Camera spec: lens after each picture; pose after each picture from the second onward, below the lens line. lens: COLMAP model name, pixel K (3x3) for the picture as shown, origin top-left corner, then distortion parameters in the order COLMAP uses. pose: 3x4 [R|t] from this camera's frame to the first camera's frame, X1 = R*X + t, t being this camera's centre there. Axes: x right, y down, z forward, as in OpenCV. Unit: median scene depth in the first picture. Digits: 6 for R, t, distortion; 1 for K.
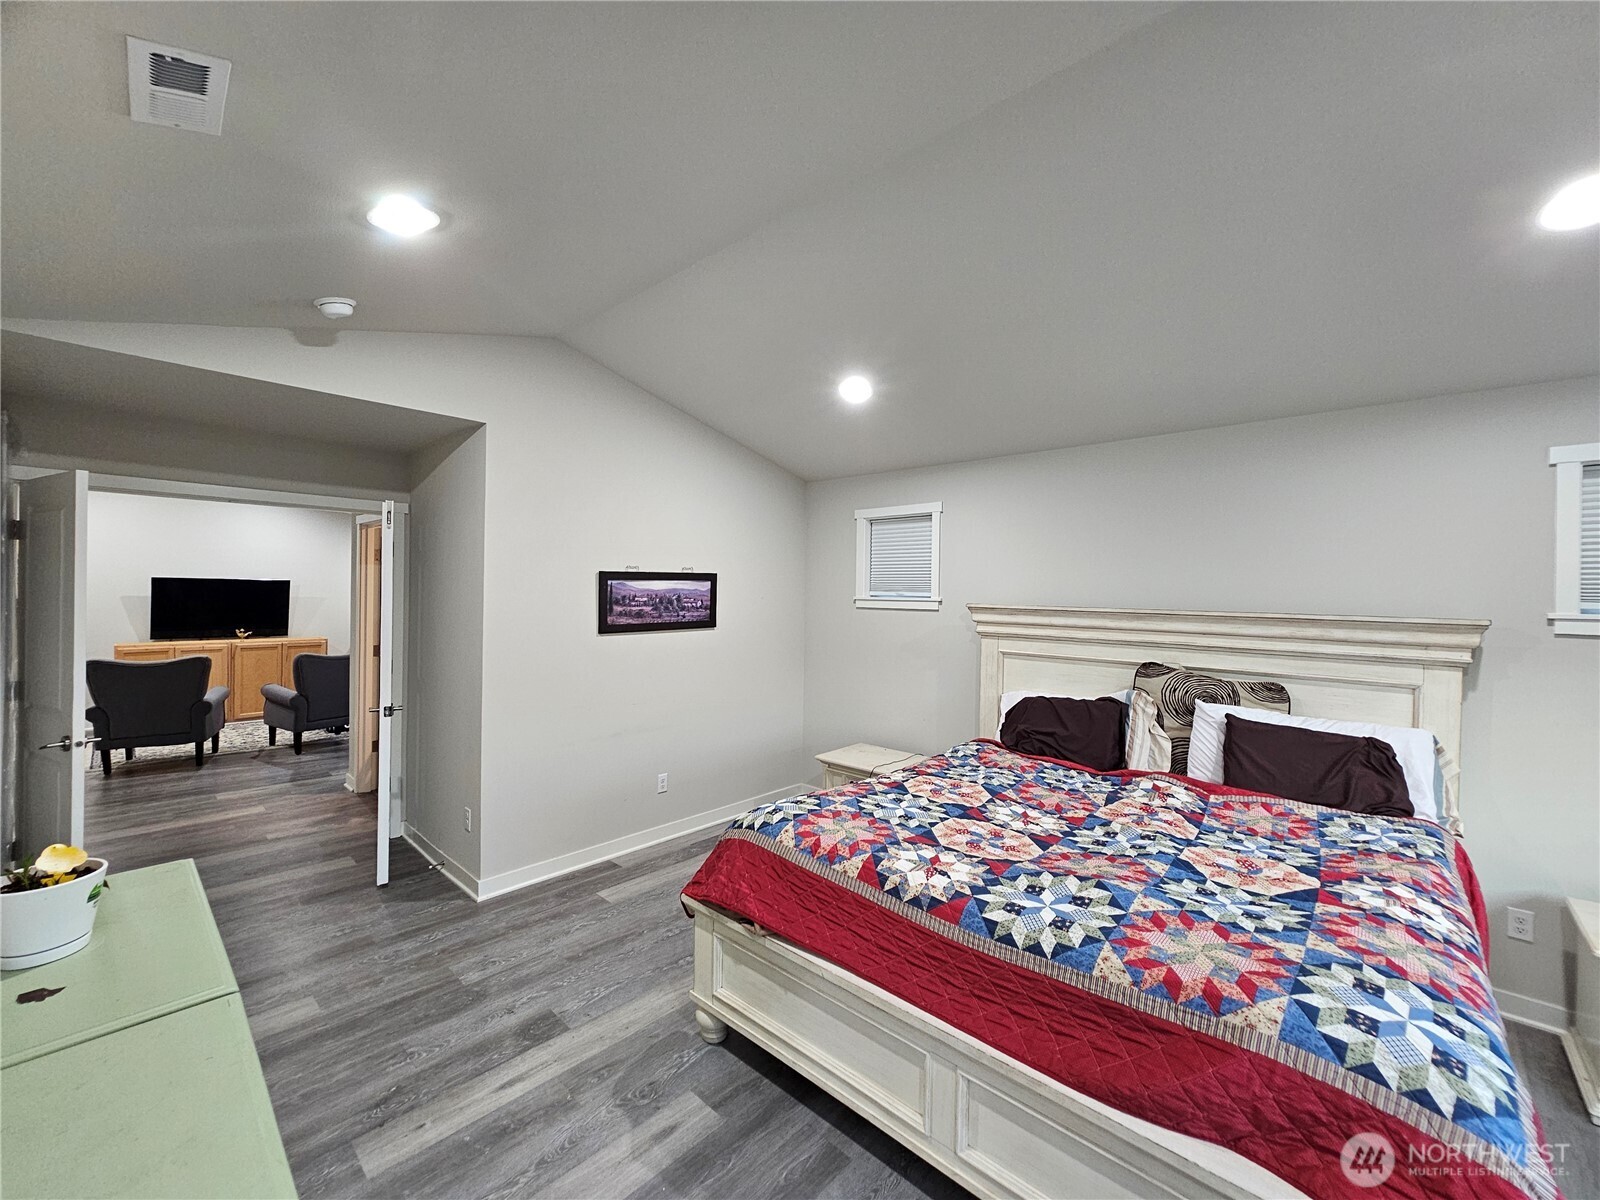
lens RADIAL K [[653.2, 0, 794.1], [0, 653.2, 598.8], [0, 0, 1]] dist [0.000129, 0.000017]
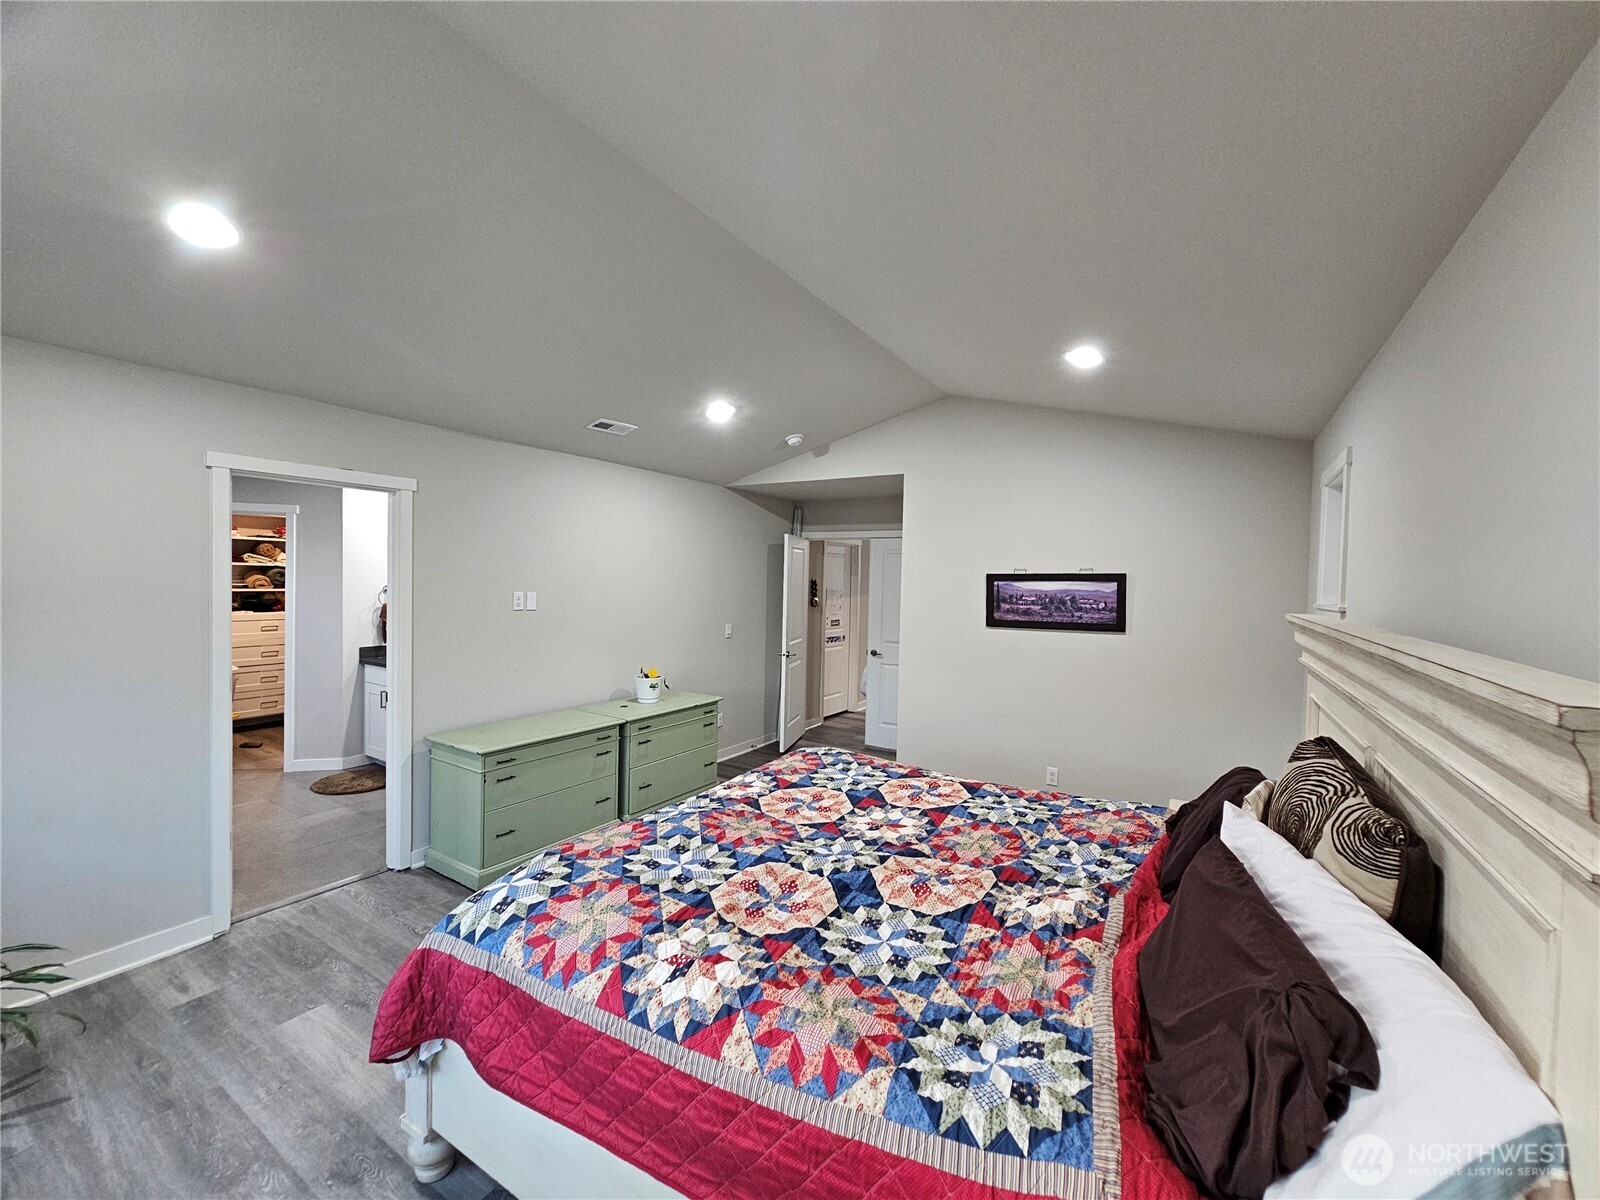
lens RADIAL K [[653.2, 0, 804.3], [0, 653.2, 600.4], [0, 0, 1]] dist [0.000129, 0.000017]
pose [[0.197405, 0.018895, -0.980140, 0.782986], [-0.030137, 0.999459, 0.013197, 0.000593], [0.979859, 0.026933, 0.197868, 0.428698]]
